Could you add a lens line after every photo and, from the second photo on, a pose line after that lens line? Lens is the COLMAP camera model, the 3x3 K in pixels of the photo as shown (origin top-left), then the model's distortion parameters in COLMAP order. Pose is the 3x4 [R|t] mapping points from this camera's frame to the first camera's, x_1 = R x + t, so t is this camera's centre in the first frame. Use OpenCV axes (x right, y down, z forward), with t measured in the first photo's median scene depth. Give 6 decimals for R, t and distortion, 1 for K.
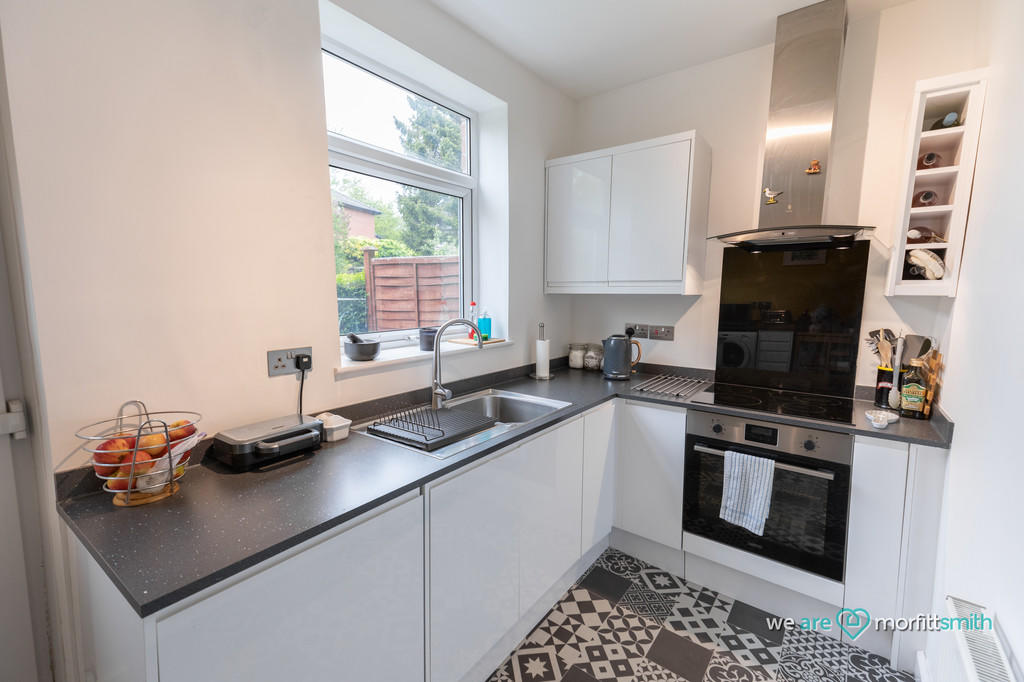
lens RADIAL K [[455.6, 0, 512.0], [0, 455.6, 341.0], [0, 0, 1]] dist [0.000840, -0.000036]
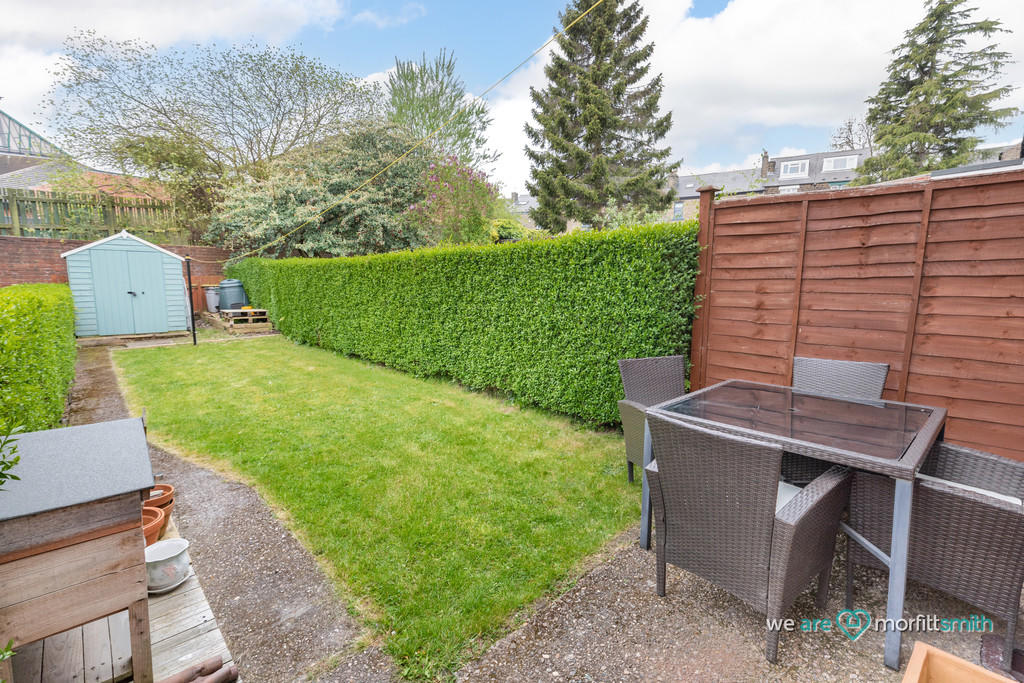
lens RADIAL K [[438.4, 0, 512.0], [0, 438.4, 341.5], [0, 0, 1]] dist [-0.001801, -0.000808]
pose [[0.989498, 0.033835, -0.140534, -0.308108], [-0.029015, 0.998923, 0.036204, 0.023485], [0.141608, -0.031746, 0.989414, 0.123005]]
